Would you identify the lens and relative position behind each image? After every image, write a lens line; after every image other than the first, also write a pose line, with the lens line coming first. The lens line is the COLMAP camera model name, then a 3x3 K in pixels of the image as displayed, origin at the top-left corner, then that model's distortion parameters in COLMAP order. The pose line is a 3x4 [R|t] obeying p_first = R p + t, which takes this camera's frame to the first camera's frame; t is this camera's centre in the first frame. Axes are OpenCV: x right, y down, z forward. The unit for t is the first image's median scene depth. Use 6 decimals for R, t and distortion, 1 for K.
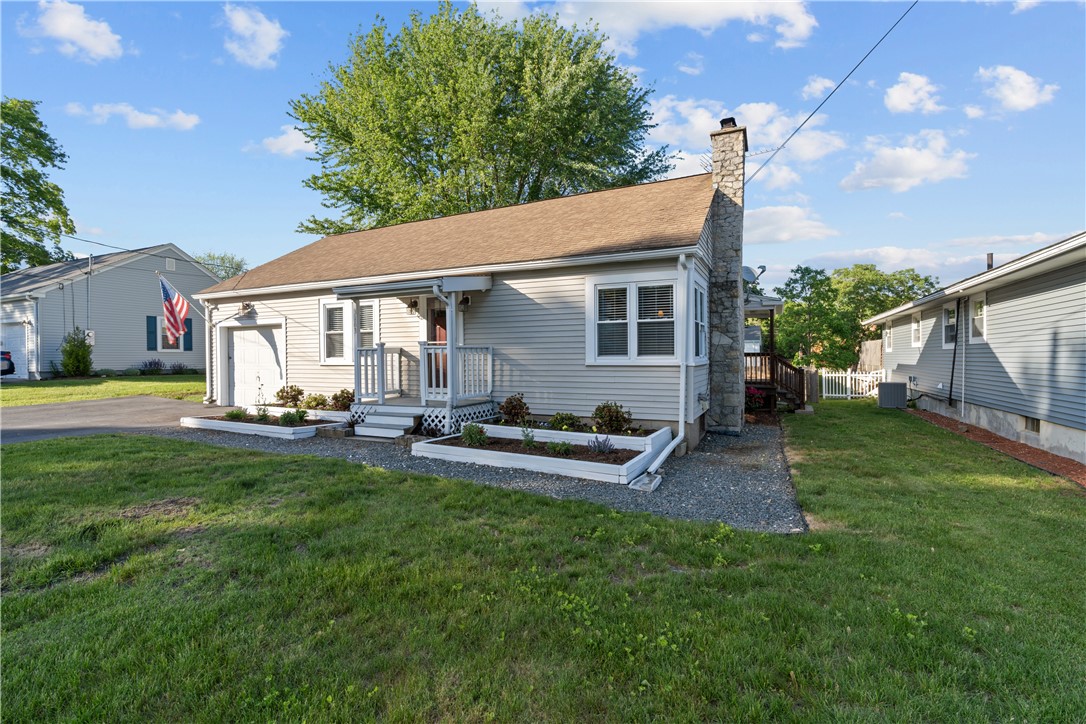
lens RADIAL K [[482.1, 0, 552.1], [0, 482.1, 345.8], [0, 0, 1]] dist [0.021587, 0.000088]
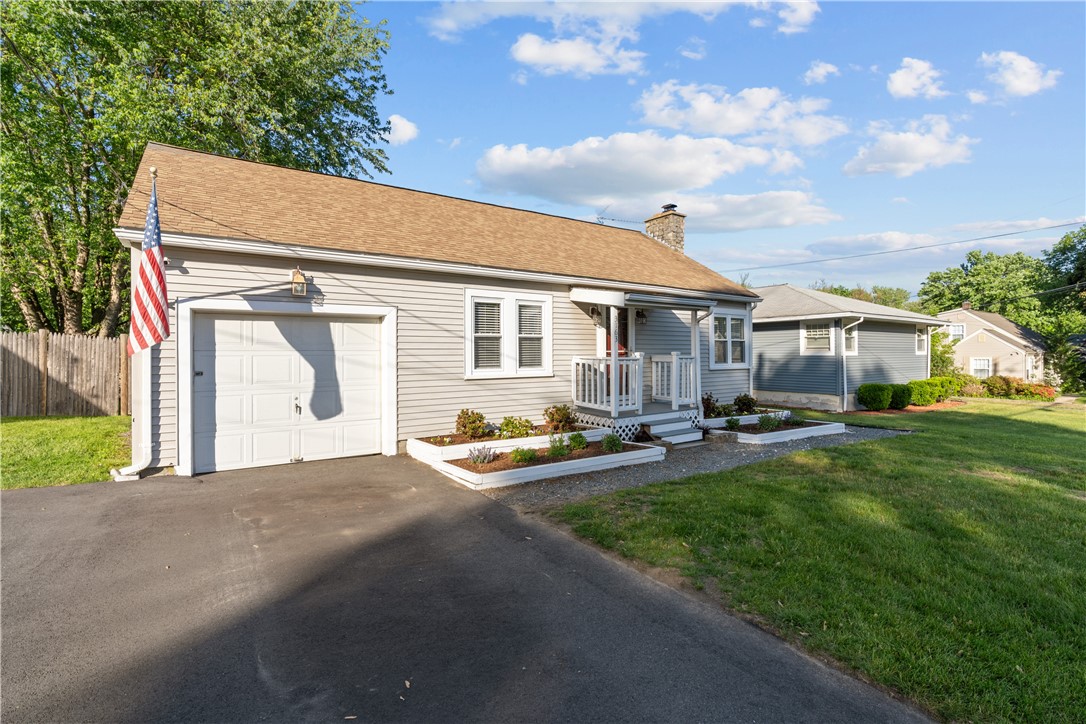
lens RADIAL K [[493.5, 0, 545.5], [0, 493.5, 359.2], [0, 0, 1]] dist [-0.002235, 0.000284]
pose [[0.501263, 0.002173, 0.865292, -1.009506], [-0.007539, 0.999970, 0.001856, 0.006718], [-0.865262, -0.007453, 0.501265, 0.509883]]
